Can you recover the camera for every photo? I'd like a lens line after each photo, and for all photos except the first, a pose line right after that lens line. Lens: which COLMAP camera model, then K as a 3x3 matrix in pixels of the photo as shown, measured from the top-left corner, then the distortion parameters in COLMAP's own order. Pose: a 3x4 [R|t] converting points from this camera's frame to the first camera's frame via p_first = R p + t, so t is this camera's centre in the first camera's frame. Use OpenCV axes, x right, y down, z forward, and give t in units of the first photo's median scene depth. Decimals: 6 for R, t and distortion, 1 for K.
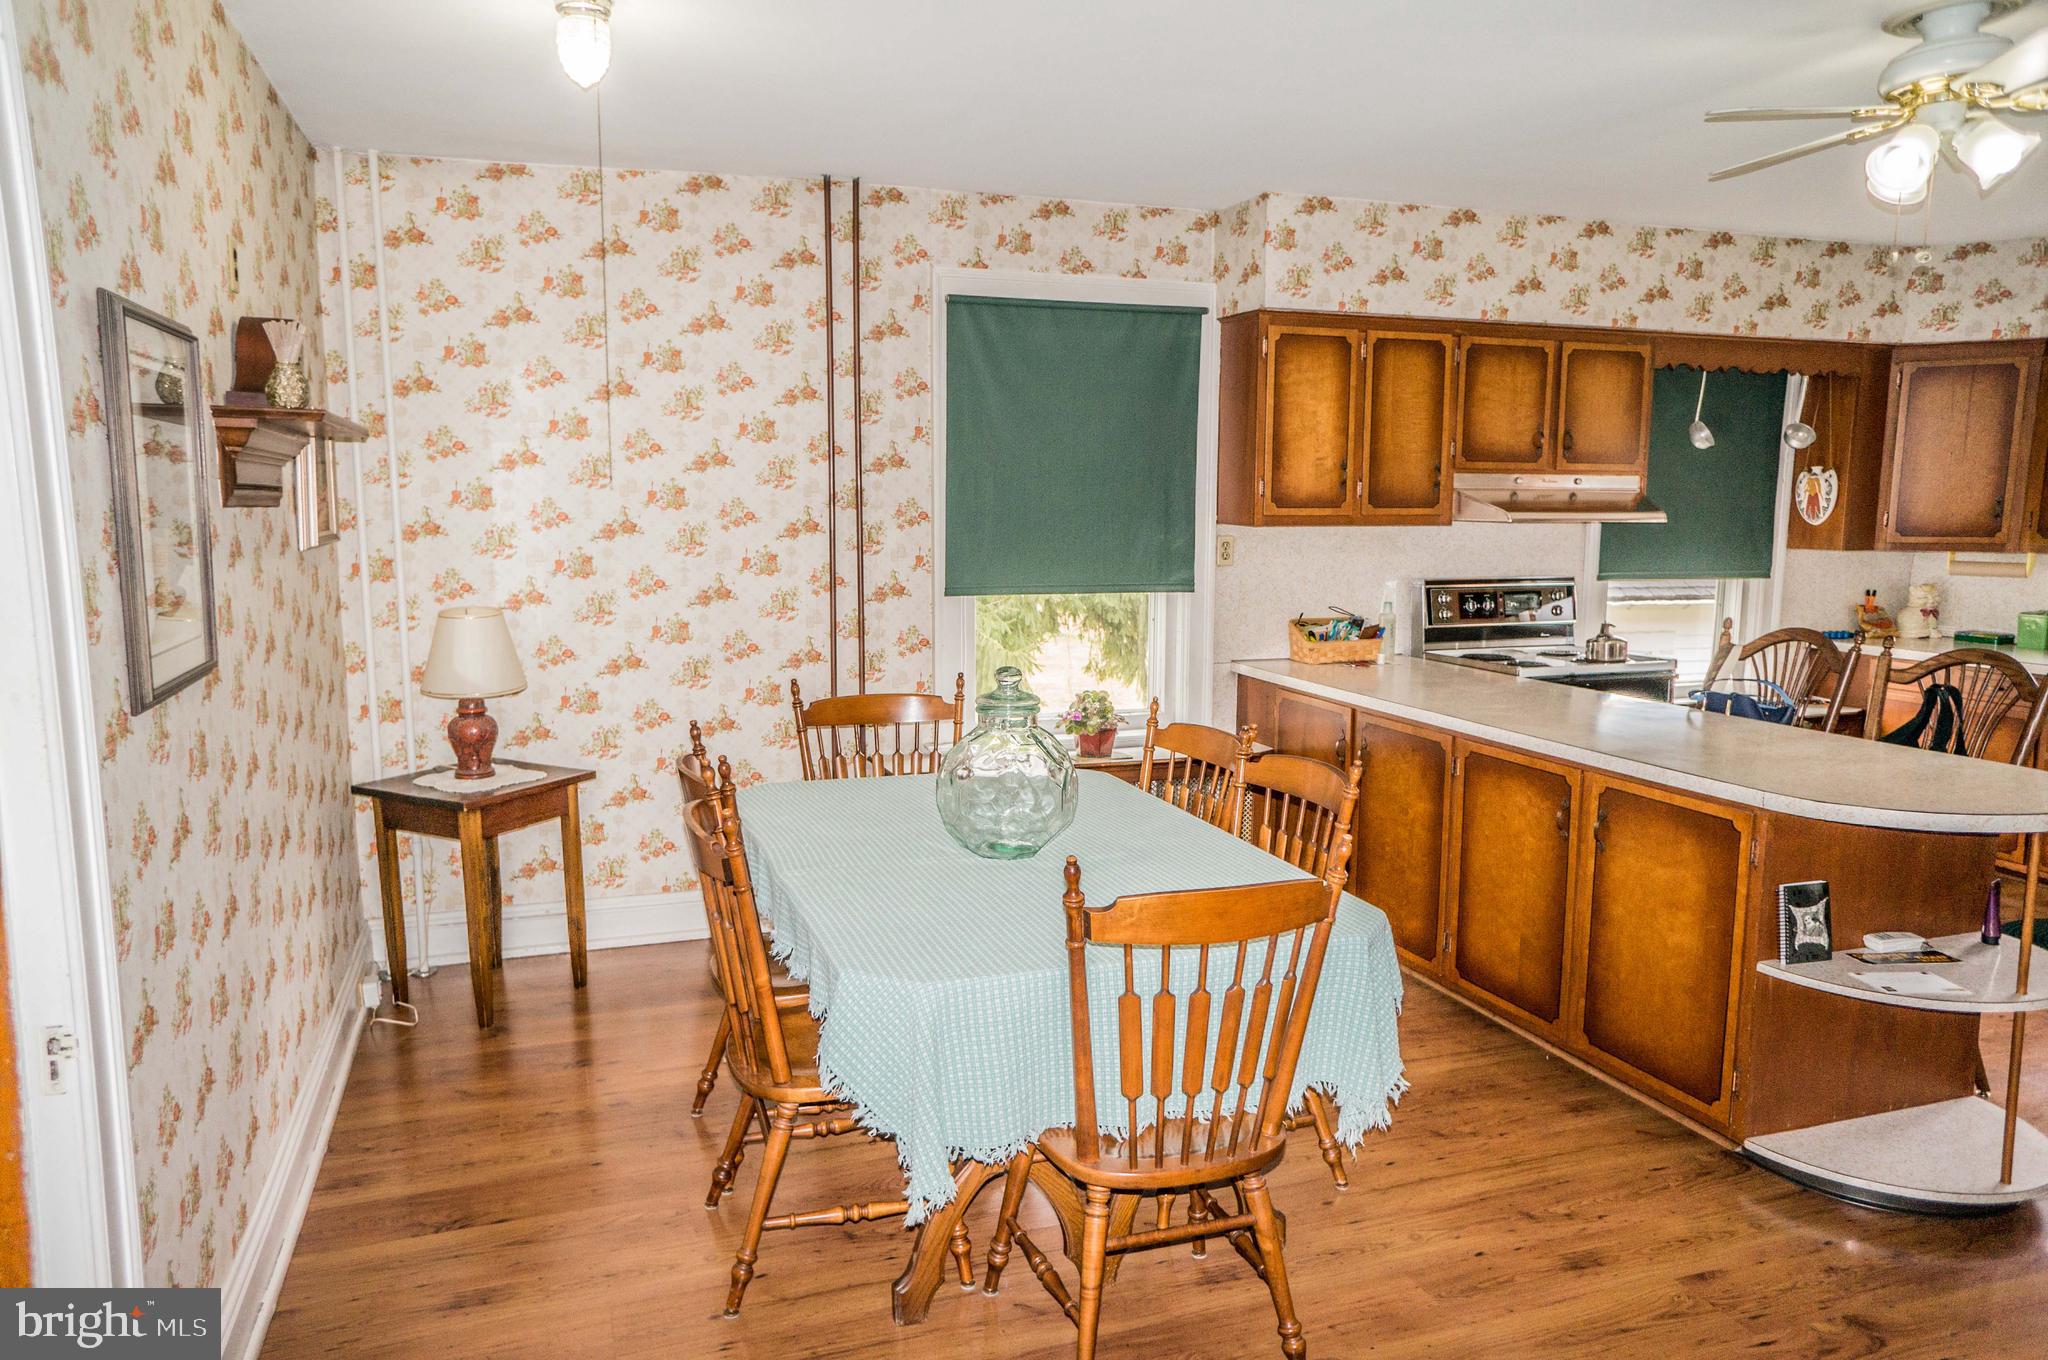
lens RADIAL K [[1391.5, 0, 1018.0], [0, 1391.5, 688.8], [0, 0, 1]] dist [-0.059441, 0.082795]
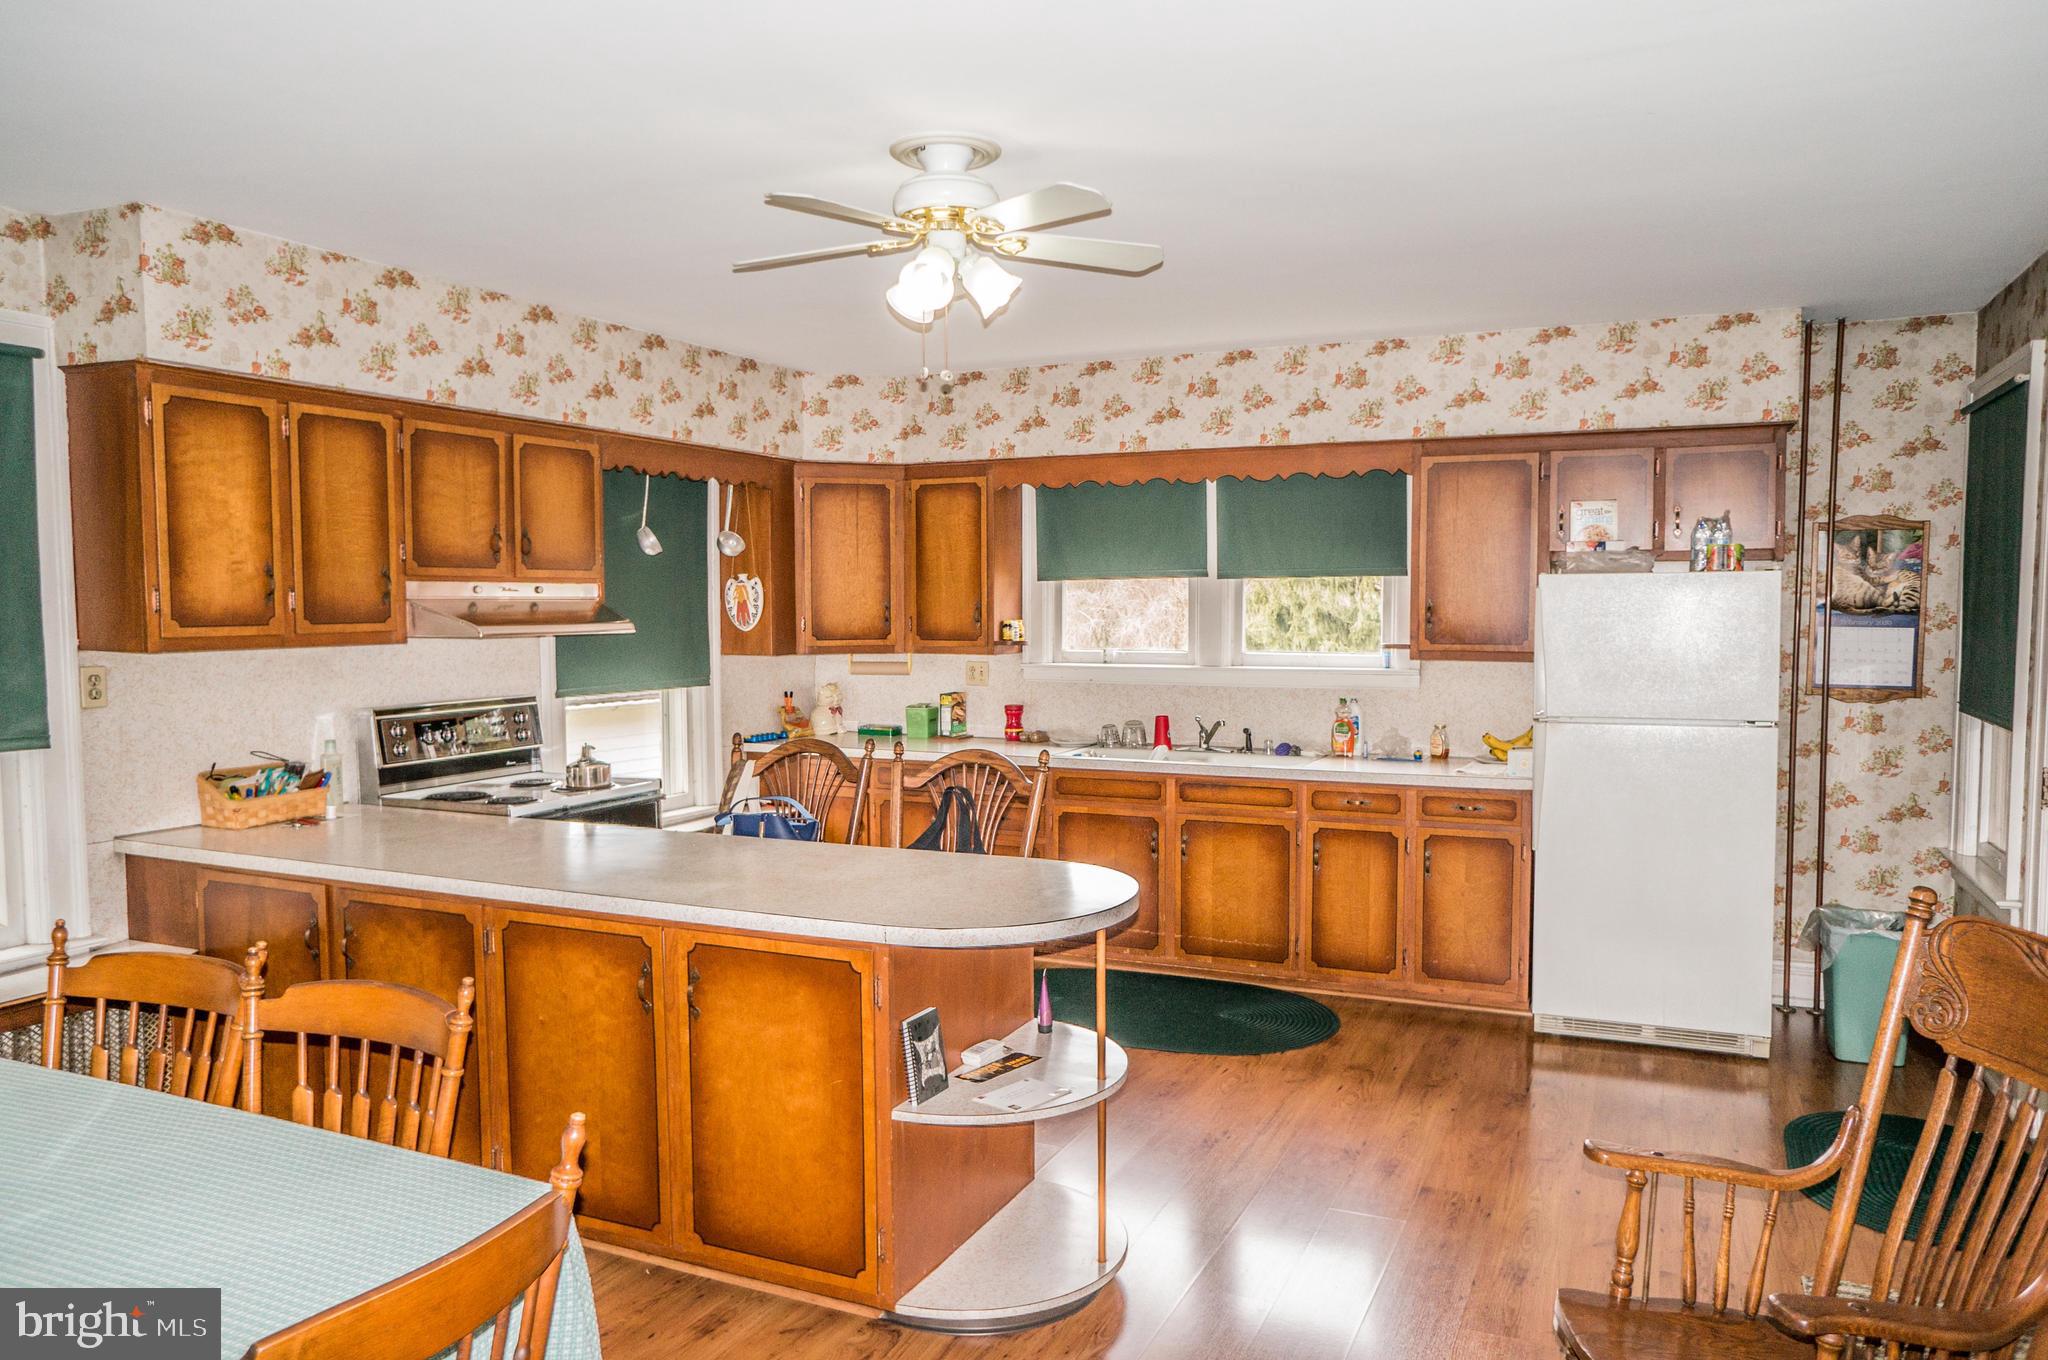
lens RADIAL K [[1434.0, 0, 1016.7], [0, 1434.0, 696.9], [0, 0, 1]] dist [-0.049693, 0.062161]
pose [[0.697196, -0.052788, 0.714934, -0.047107], [0.102476, 0.994382, -0.026512, -0.027110], [-0.709518, 0.091748, 0.698689, 0.152163]]
